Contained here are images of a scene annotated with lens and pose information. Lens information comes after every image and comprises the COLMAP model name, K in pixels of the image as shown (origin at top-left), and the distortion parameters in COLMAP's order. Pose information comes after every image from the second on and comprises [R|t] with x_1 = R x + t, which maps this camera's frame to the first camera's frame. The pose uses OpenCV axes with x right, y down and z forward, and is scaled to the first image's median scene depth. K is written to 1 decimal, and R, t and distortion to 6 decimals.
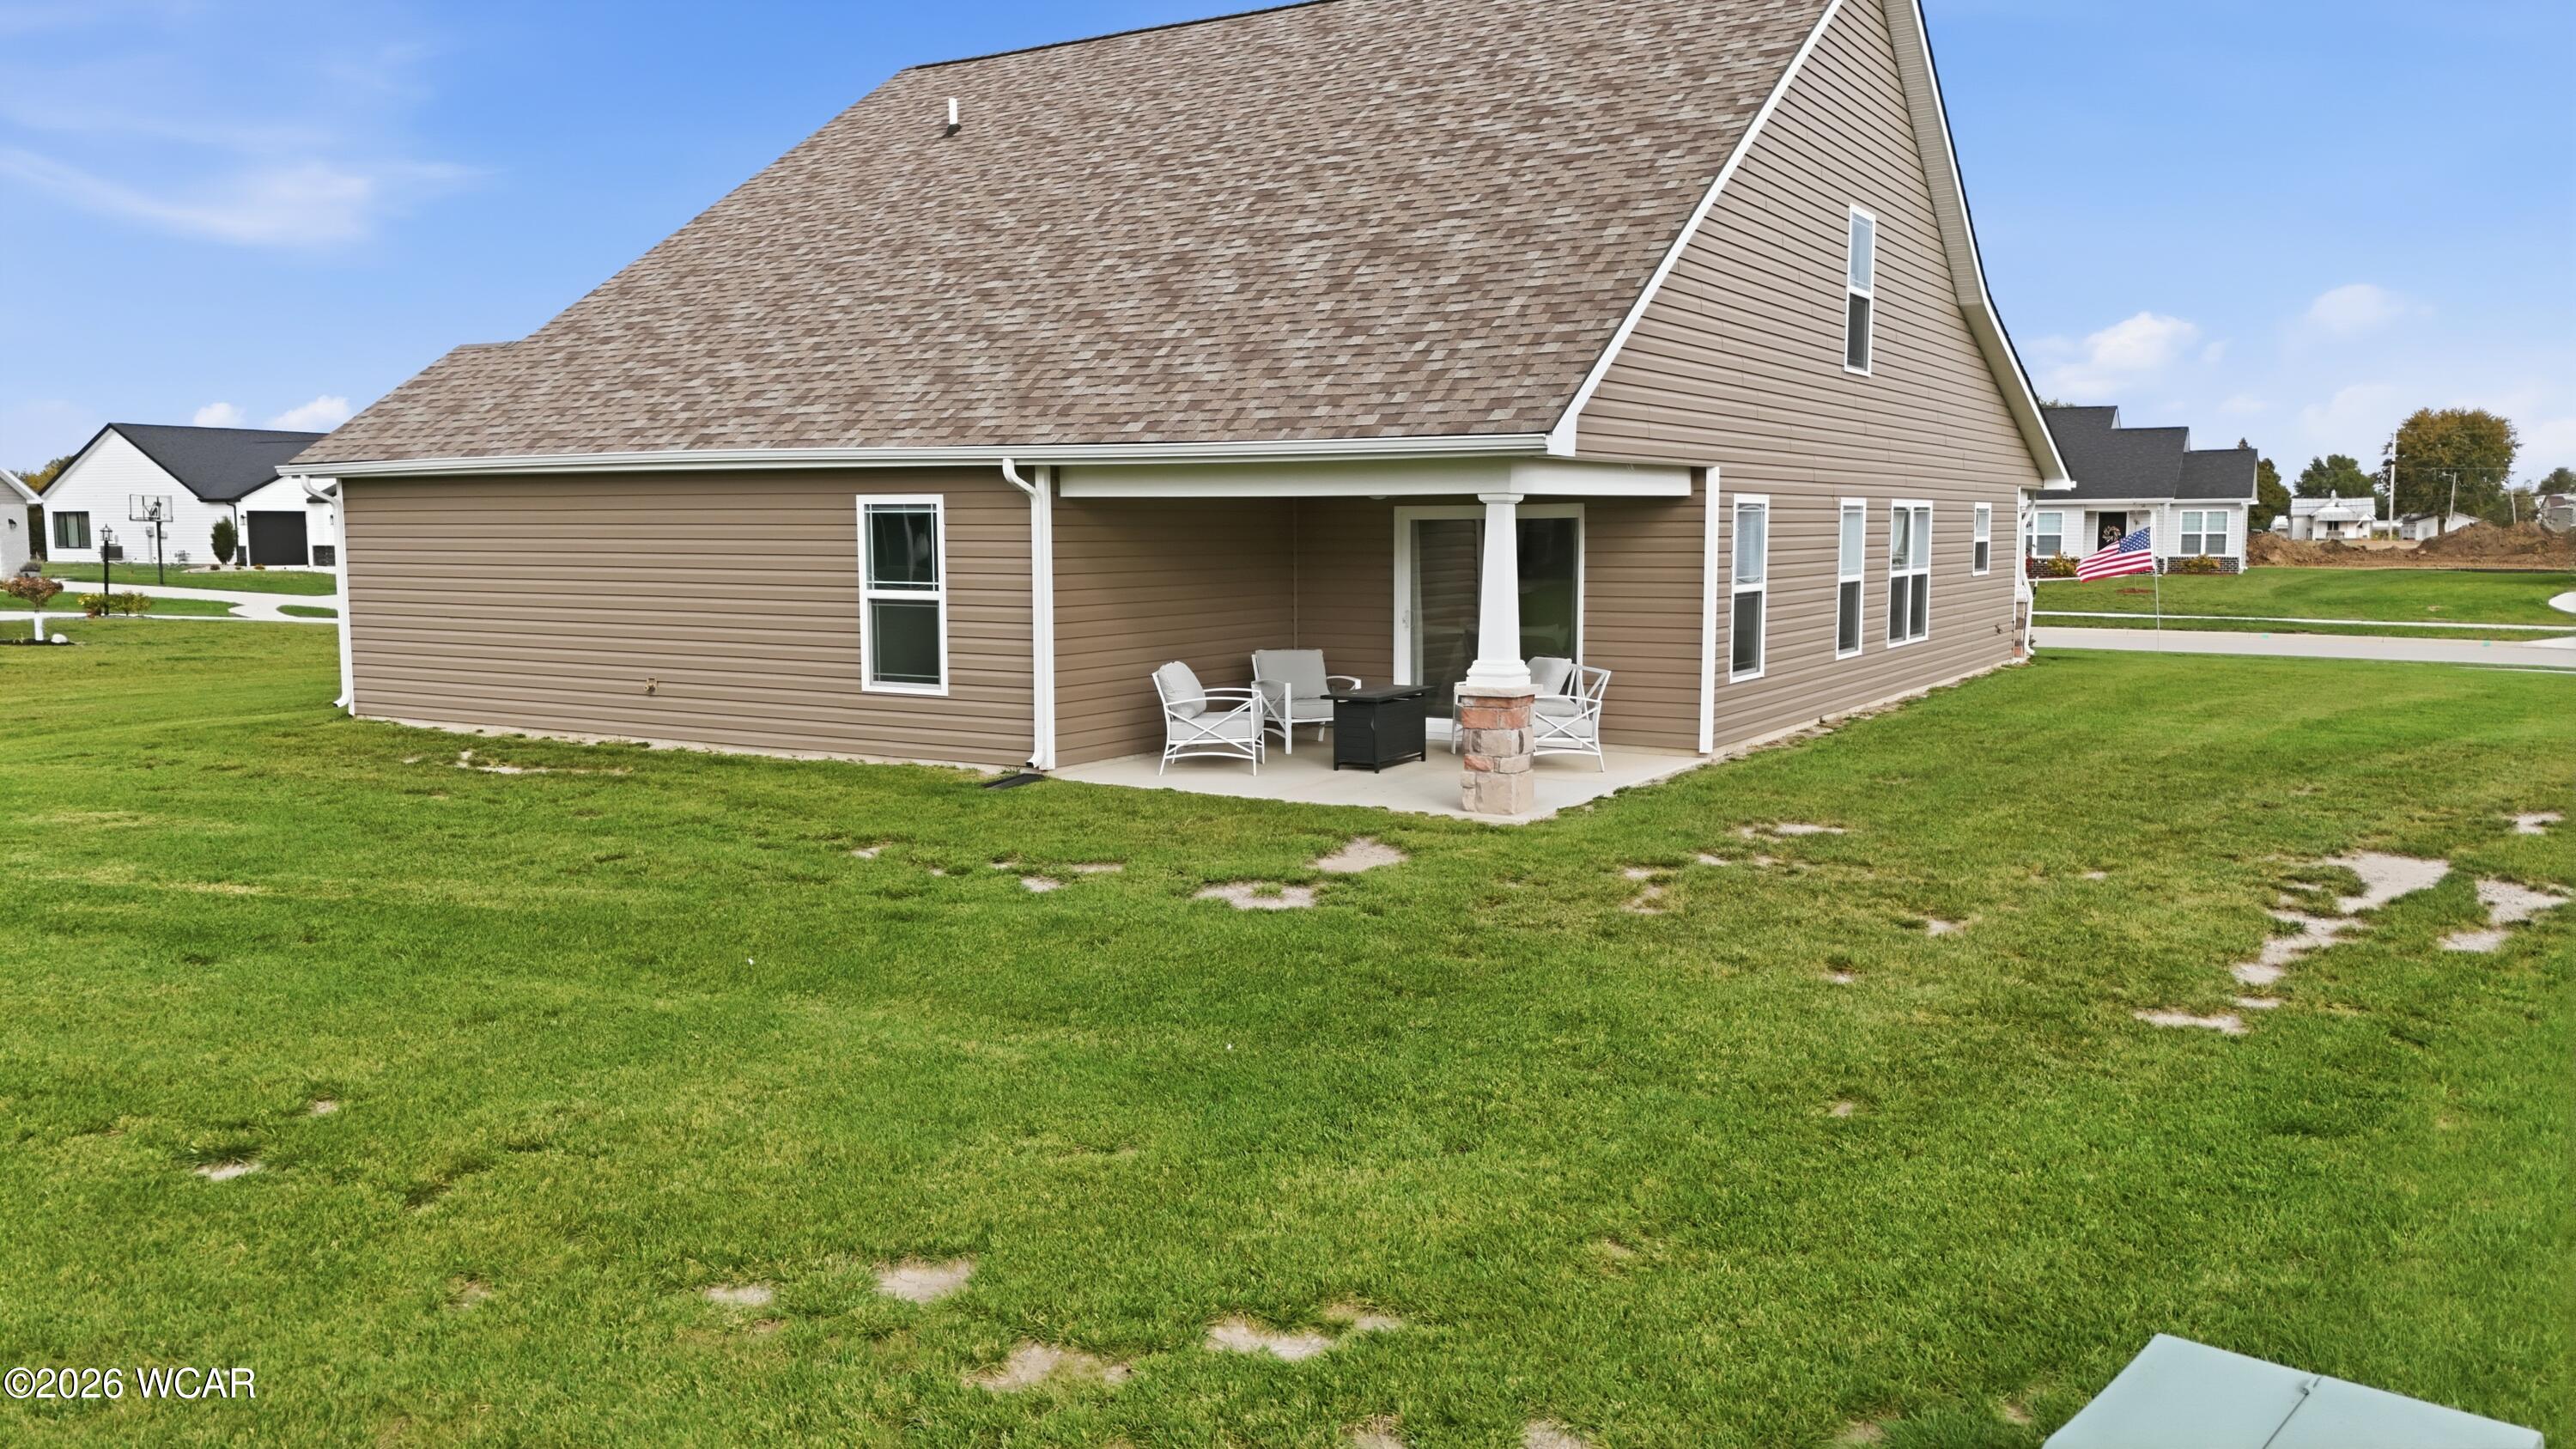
lens RADIAL K [[1894.6, 0, 1291.6], [0, 1894.6, 736.9], [0, 0, 1]] dist [0.100247, -0.100784]
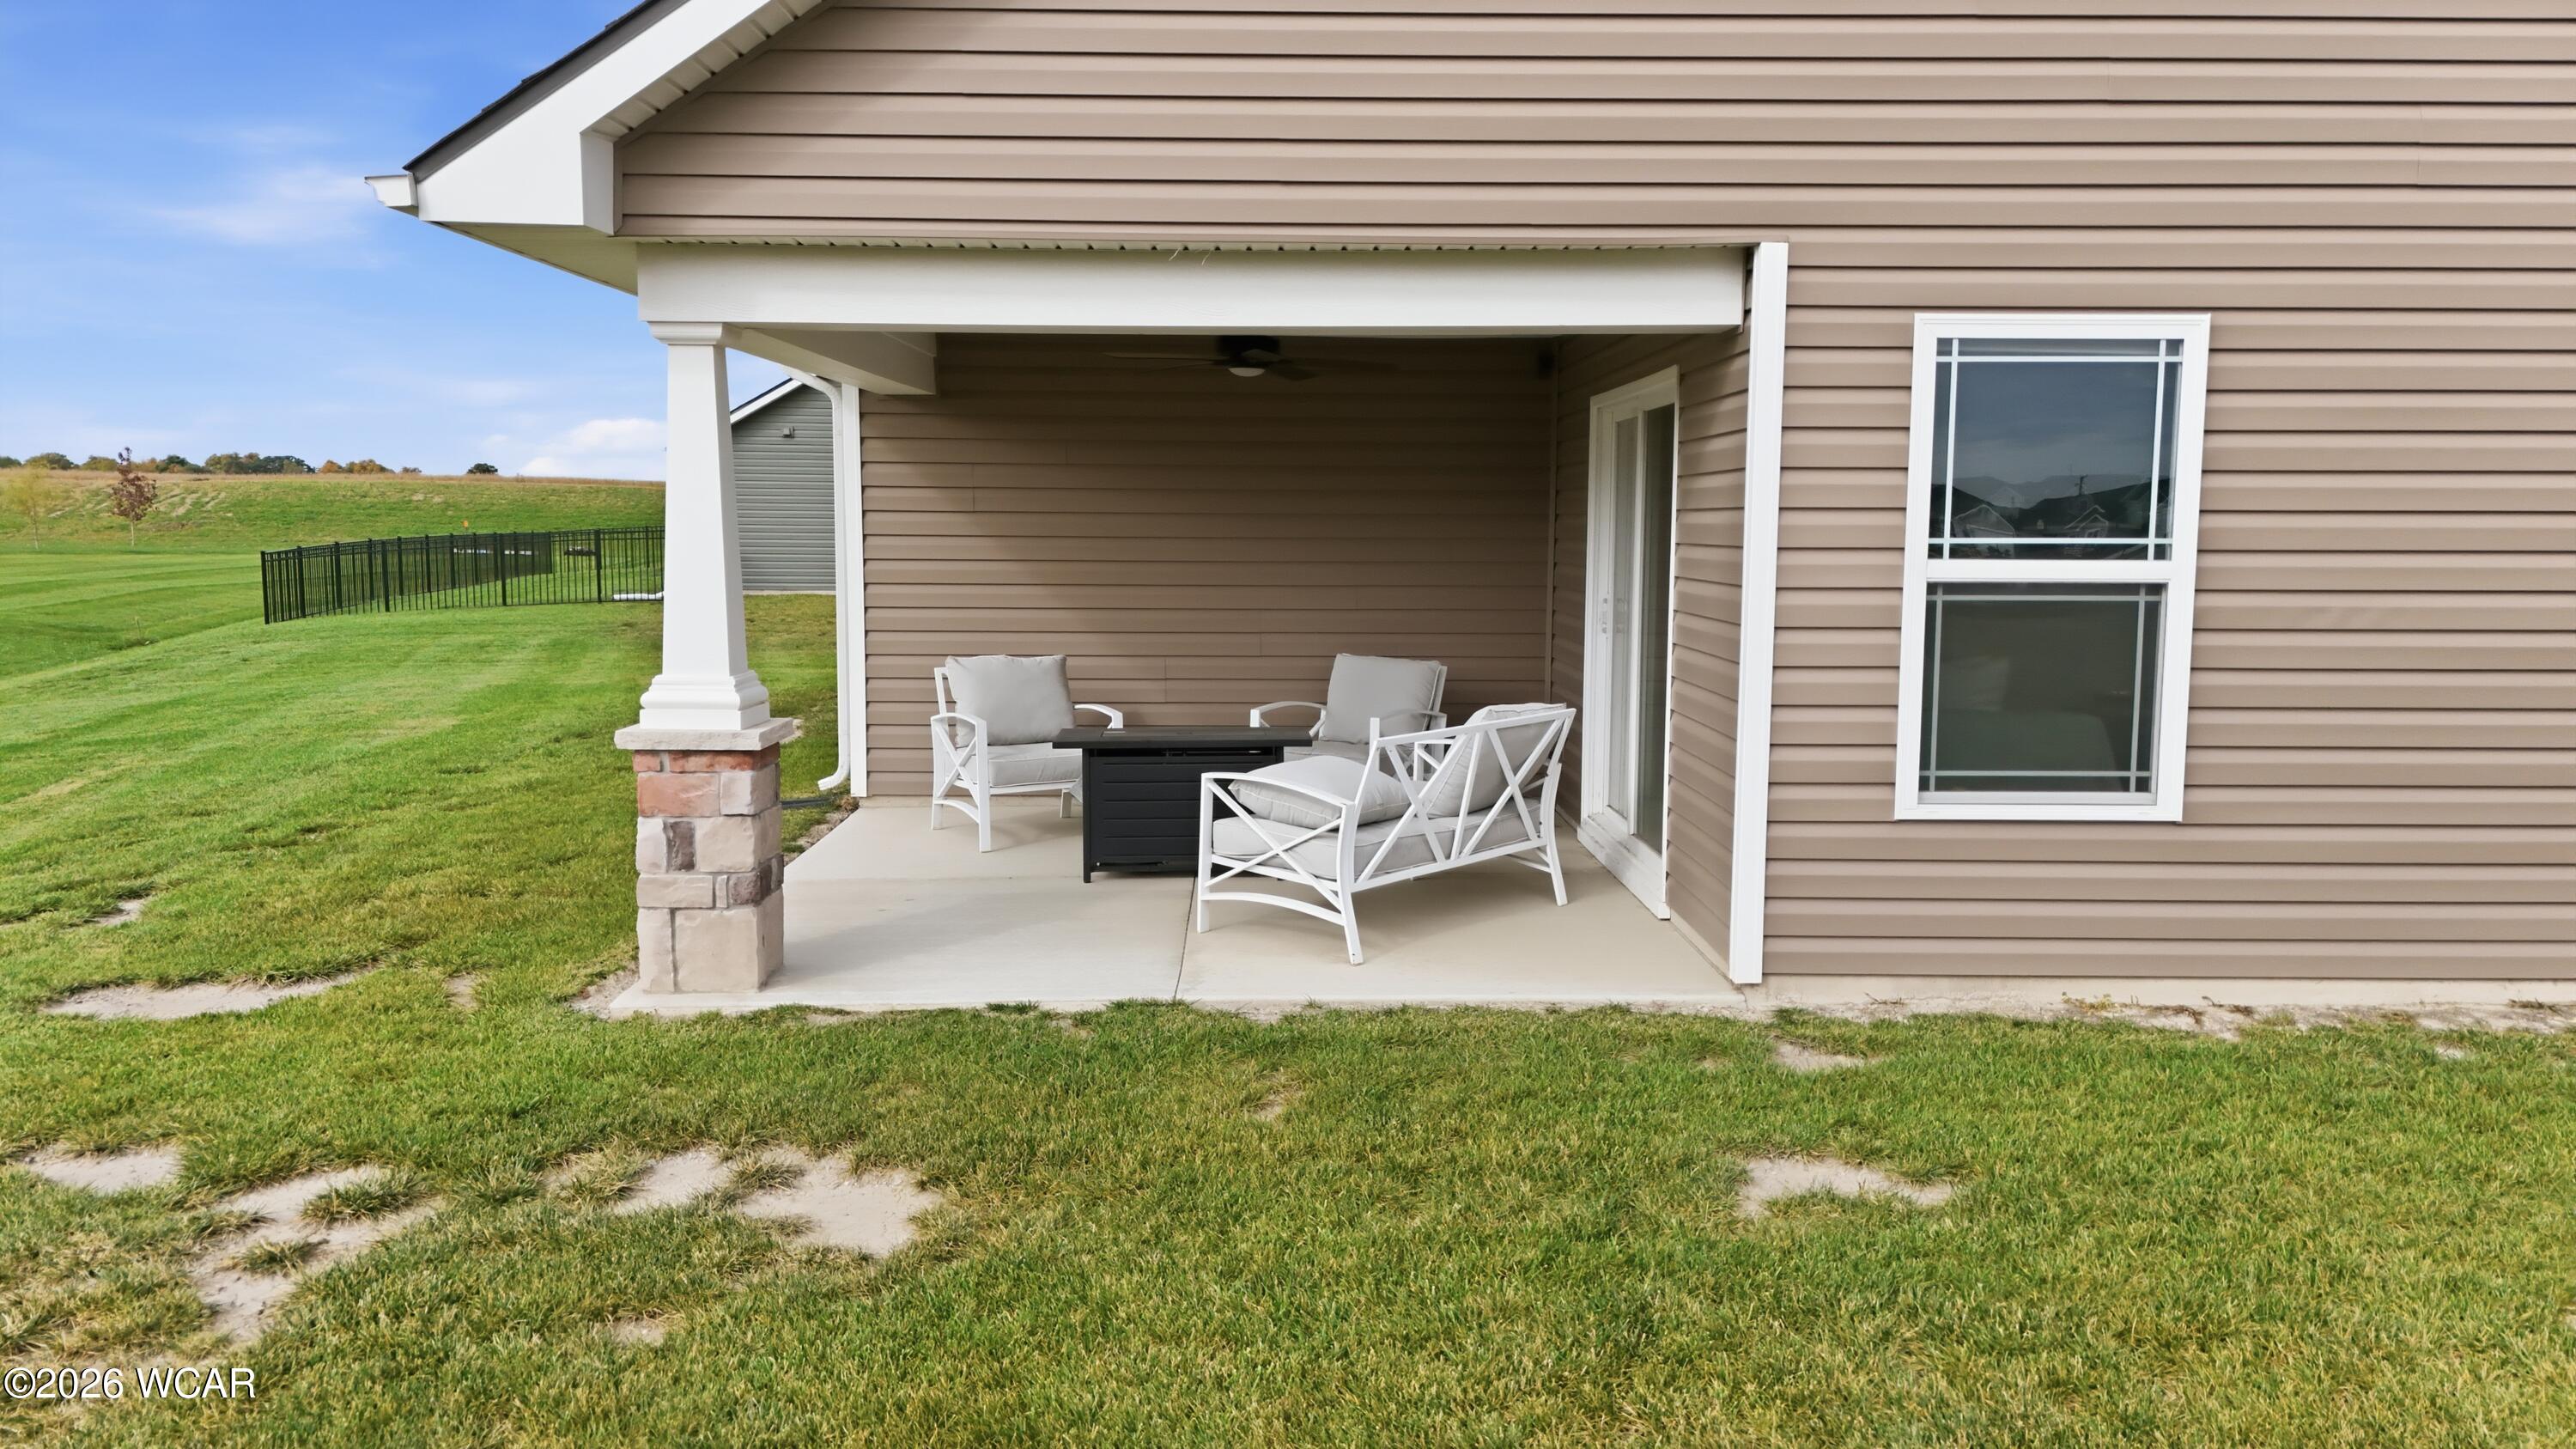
lens RADIAL K [[1894.6, 0, 1291.6], [0, 1894.6, 736.9], [0, 0, 1]] dist [0.100247, -0.100784]
pose [[0.841589, -0.048557, 0.537932, -0.544162], [0.048453, 0.998722, 0.014346, -0.052897], [-0.537941, 0.013991, 0.842866, 0.738441]]
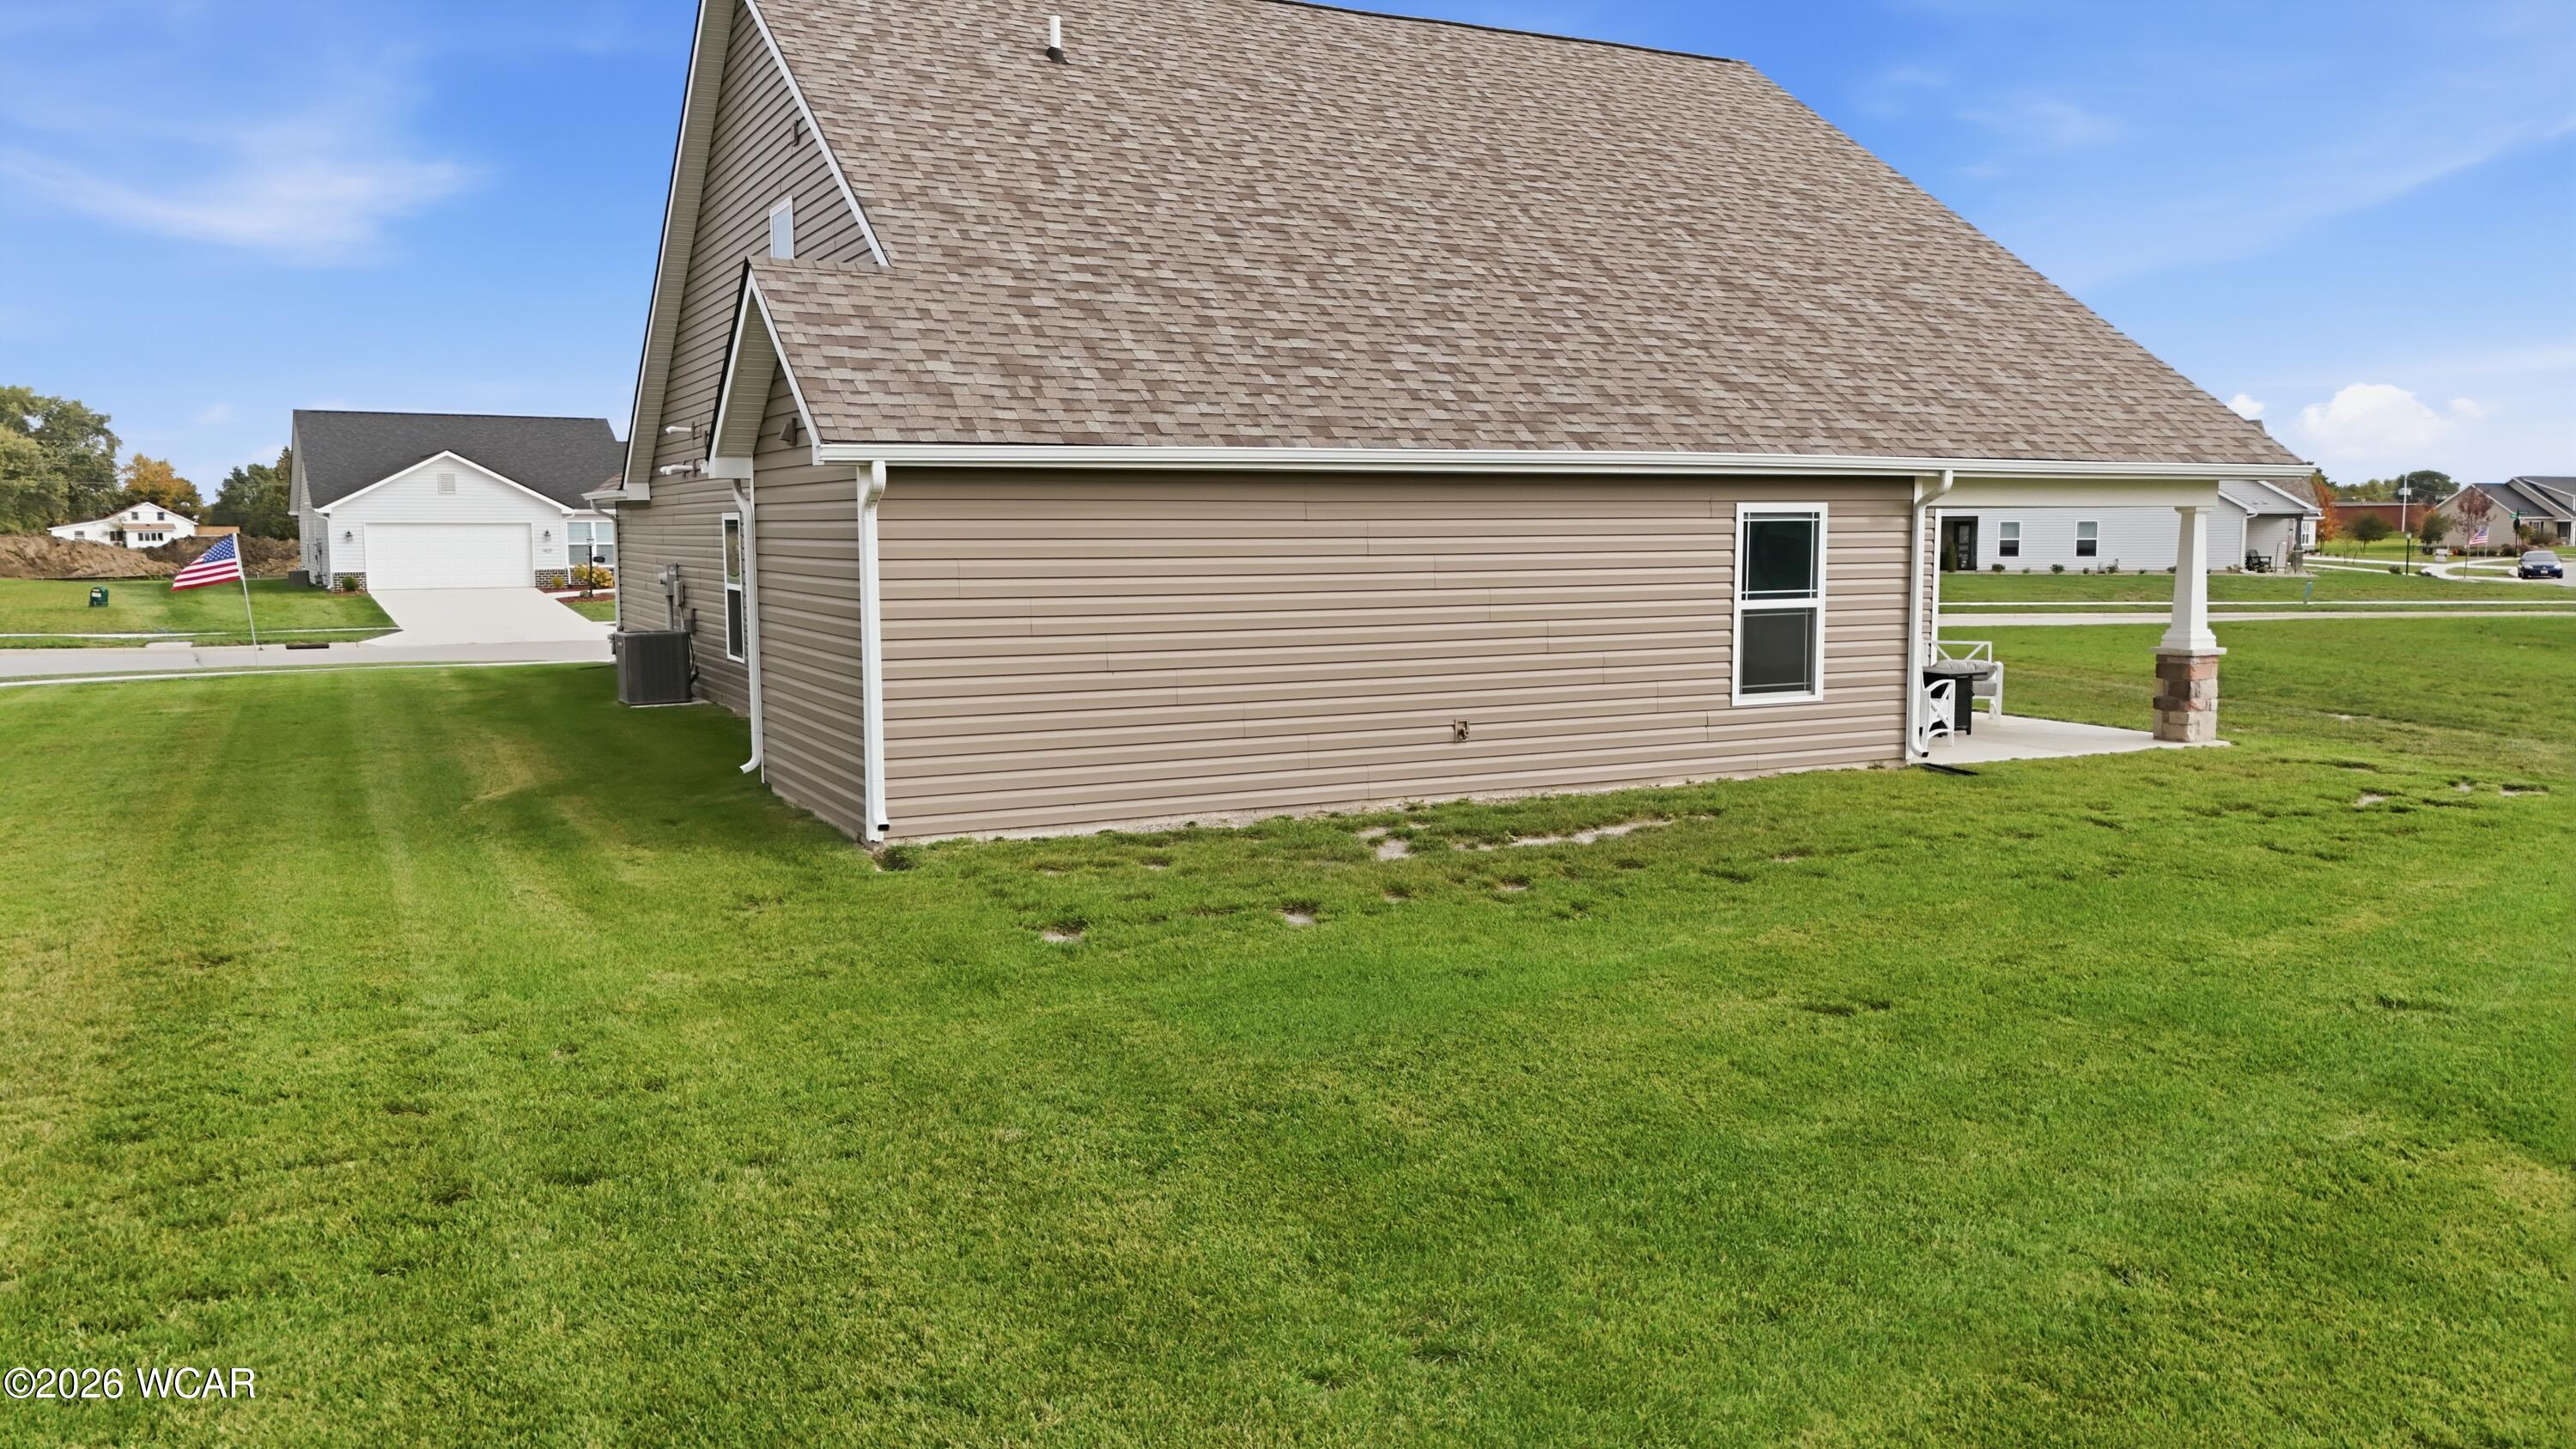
lens RADIAL K [[1894.6, 0, 1291.6], [0, 1894.6, 736.9], [0, 0, 1]] dist [0.100247, -0.100784]
pose [[0.532184, -0.091958, 0.841620, -1.160594], [0.096146, 0.994217, 0.047835, -0.076669], [-0.841152, 0.055461, 0.537948, 0.675341]]
